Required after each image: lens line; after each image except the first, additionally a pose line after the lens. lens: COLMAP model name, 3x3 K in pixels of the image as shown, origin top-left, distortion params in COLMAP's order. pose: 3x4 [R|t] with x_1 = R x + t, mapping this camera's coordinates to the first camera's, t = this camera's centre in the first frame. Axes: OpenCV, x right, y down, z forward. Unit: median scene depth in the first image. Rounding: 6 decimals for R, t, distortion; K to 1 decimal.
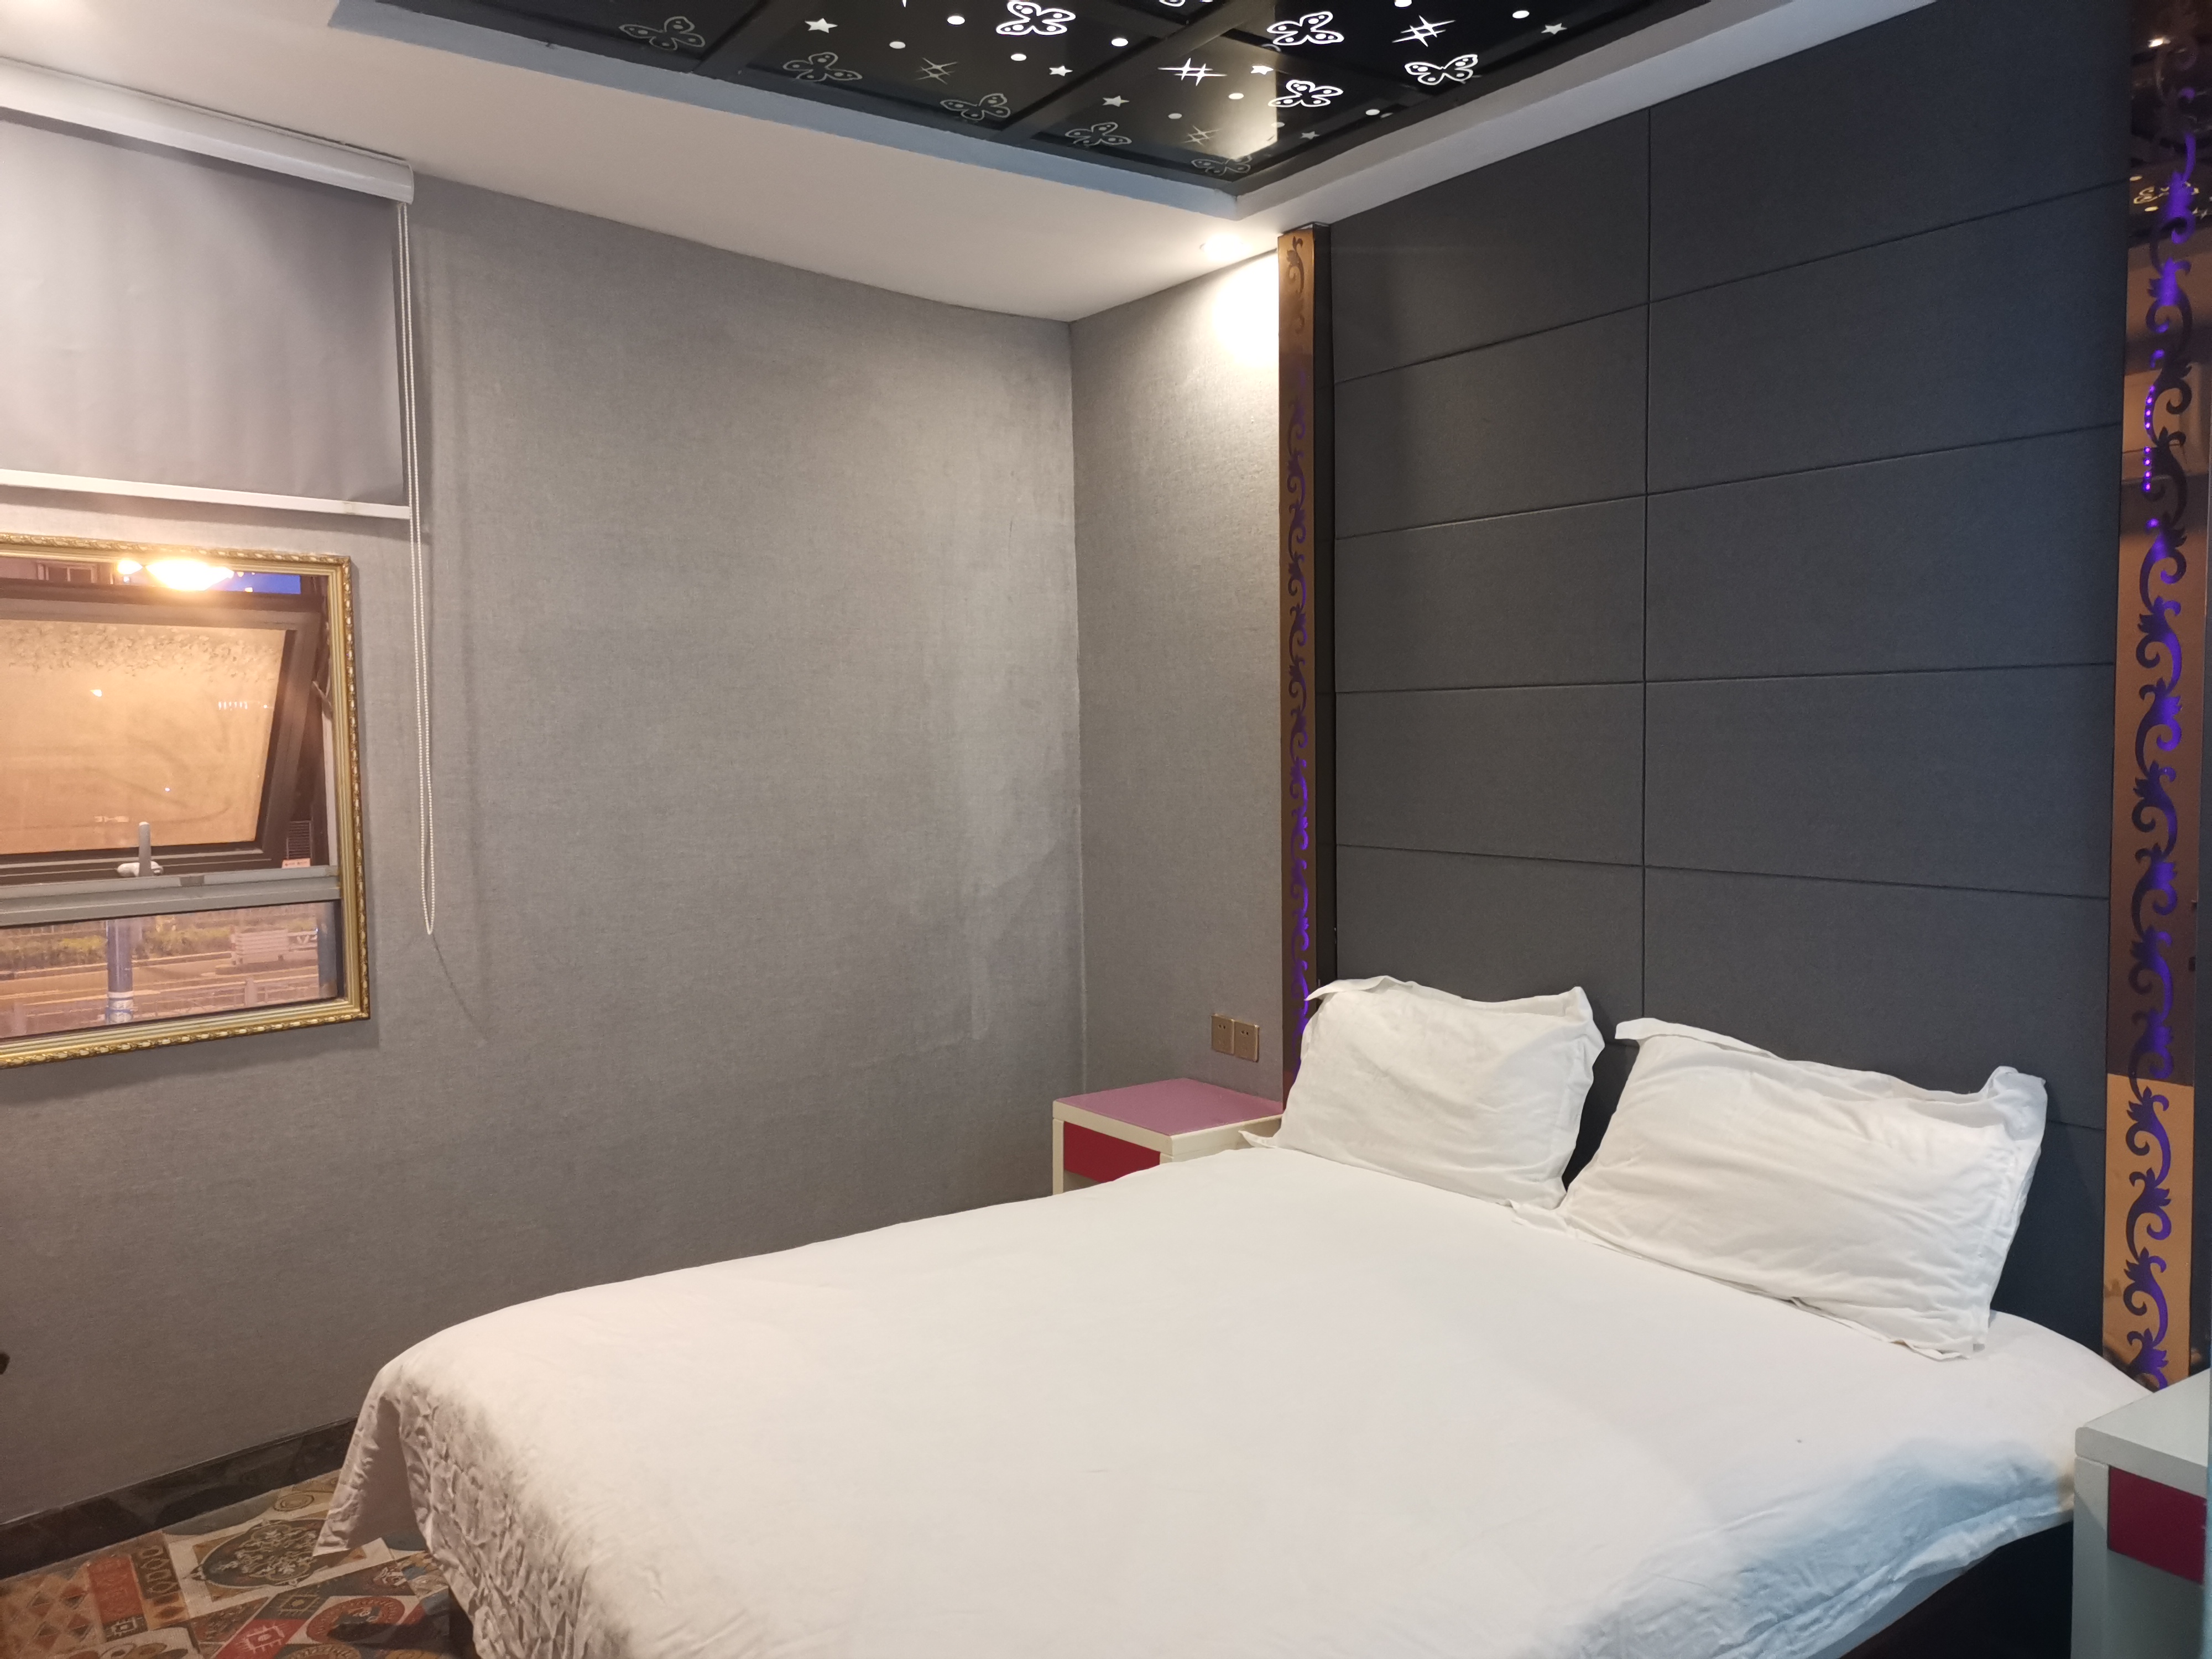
lens RADIAL K [[1629.0, 0, 1108.7], [0, 1629.0, 830.5], [0, 0, 1]] dist [0.059876, -0.054221]
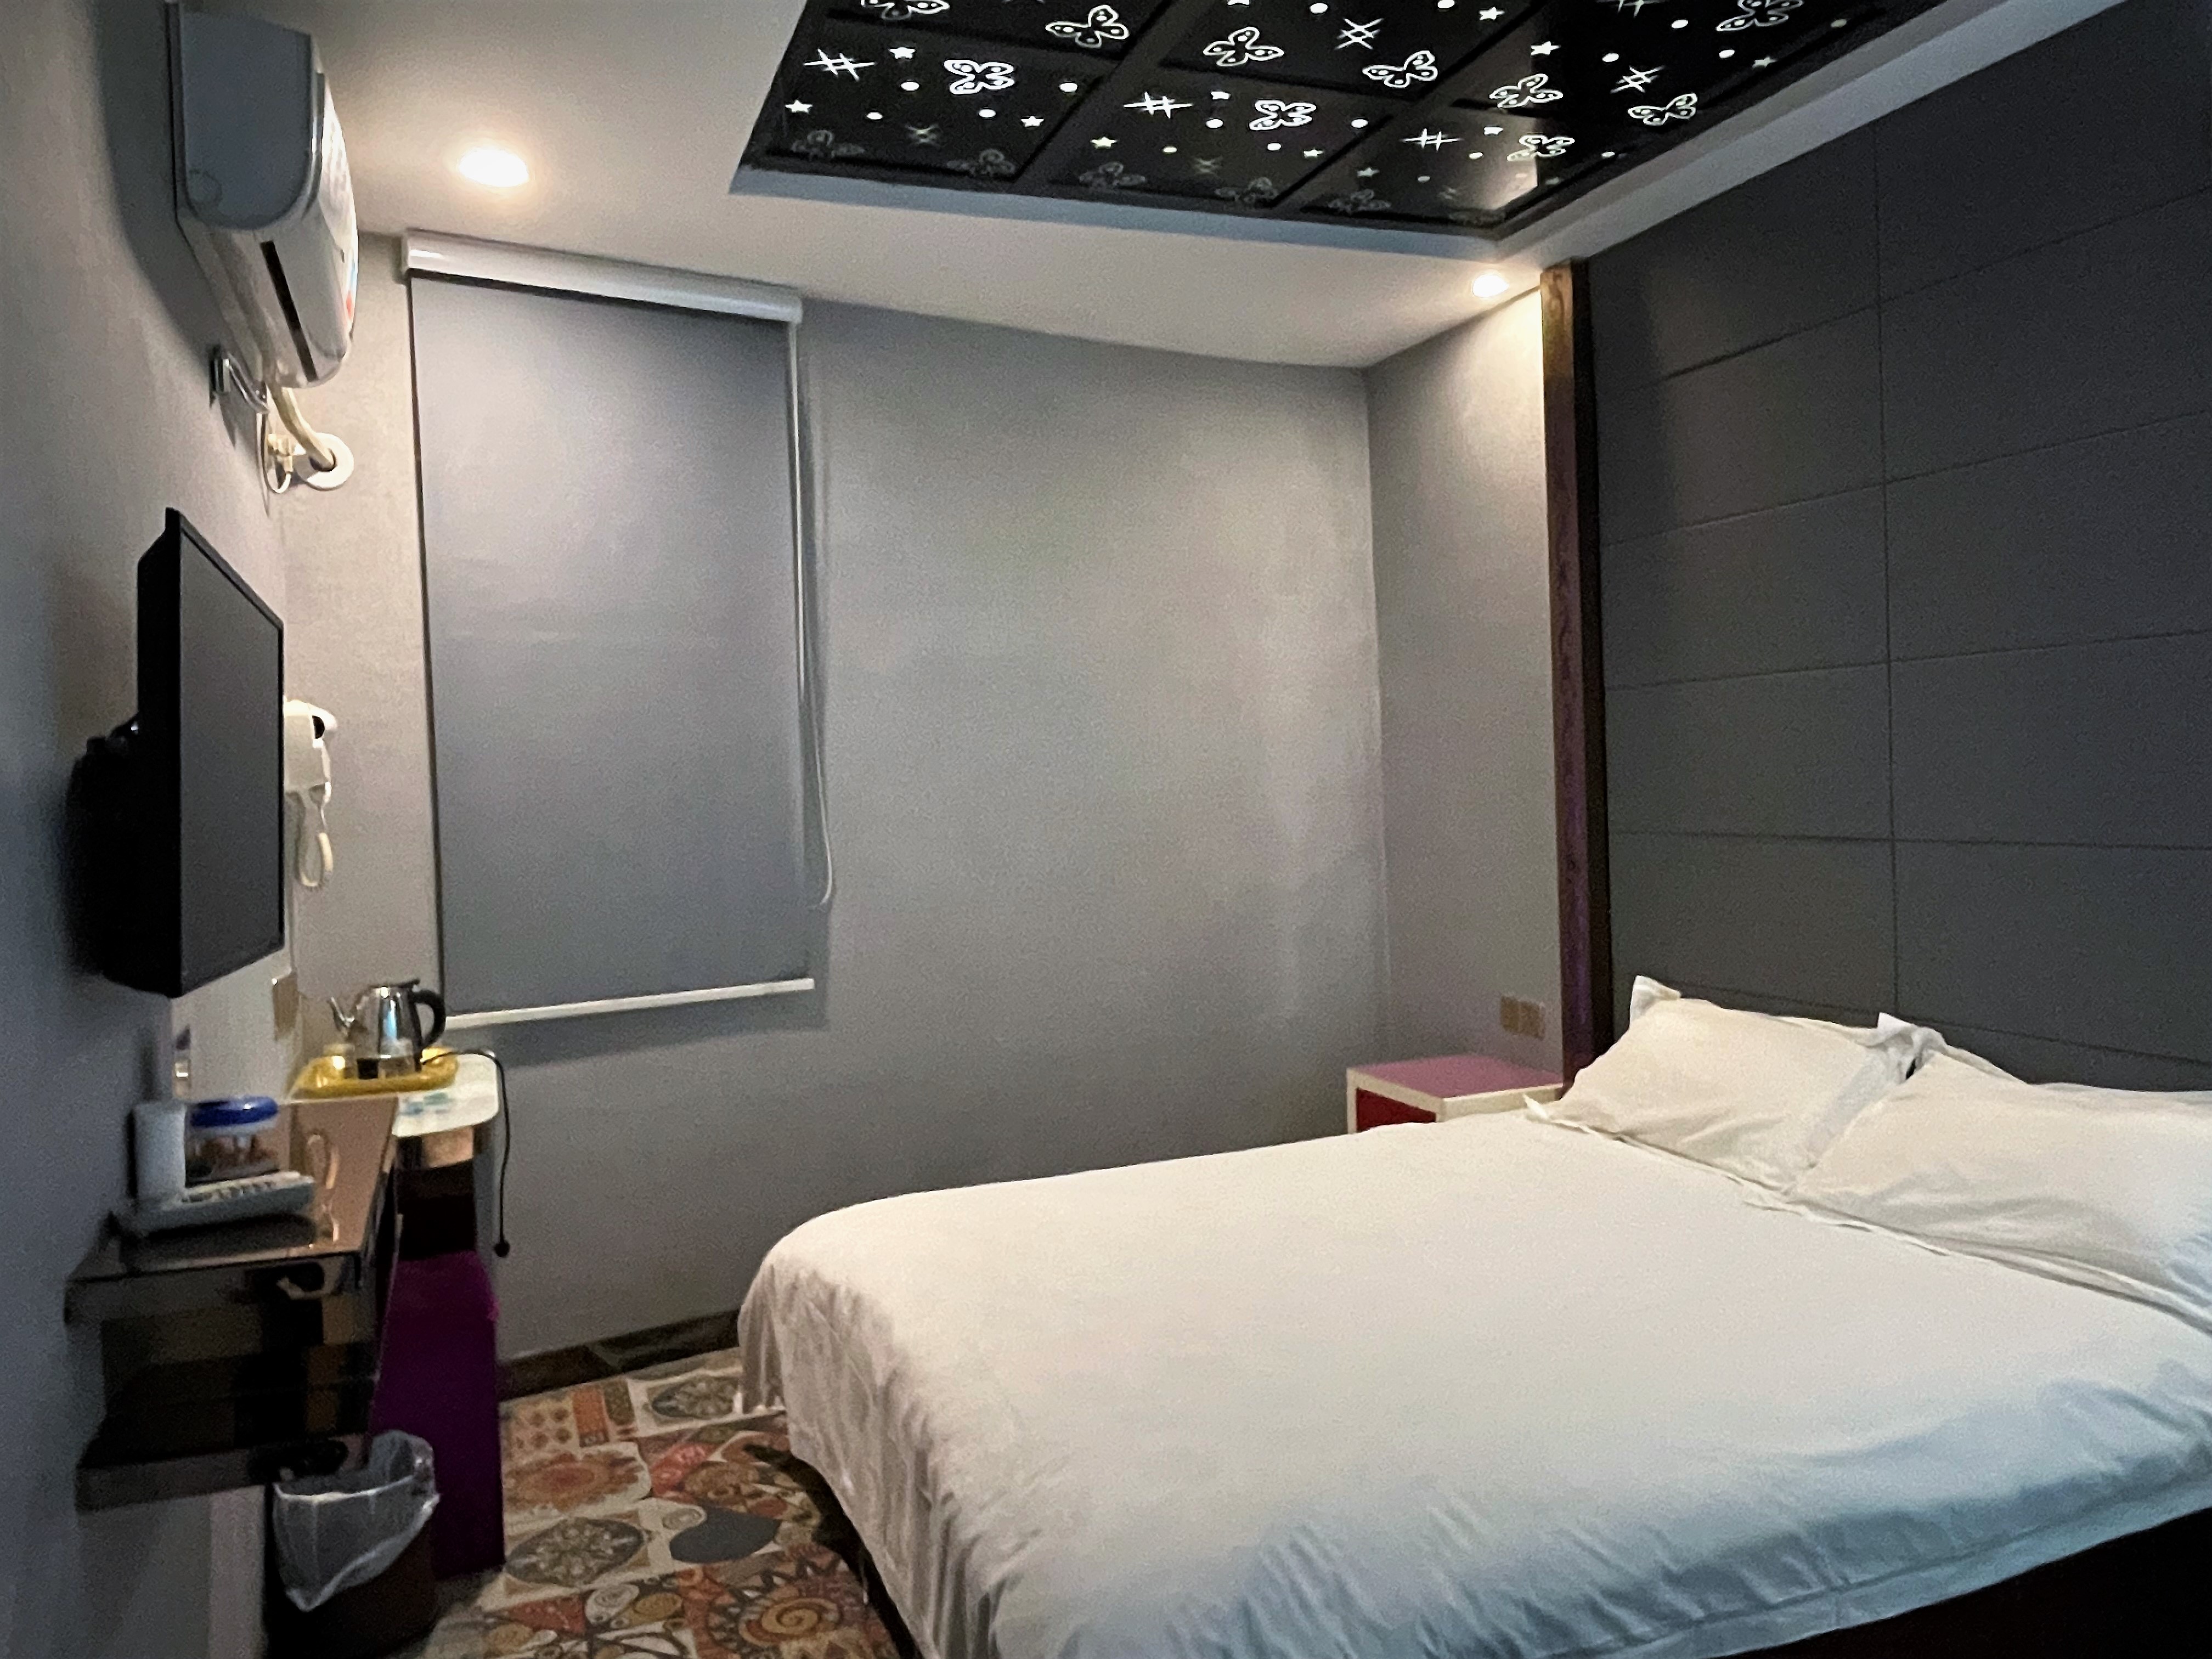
lens RADIAL K [[1560.2, 0, 1106.0], [0, 1560.2, 829.5], [0, 0, 1]] dist [0.002015, 0.001534]
pose [[0.968805, -0.013894, -0.247435, 0.091101], [0.008098, 0.999669, -0.024425, 0.036170], [0.247692, 0.021660, 0.968597, -0.081709]]
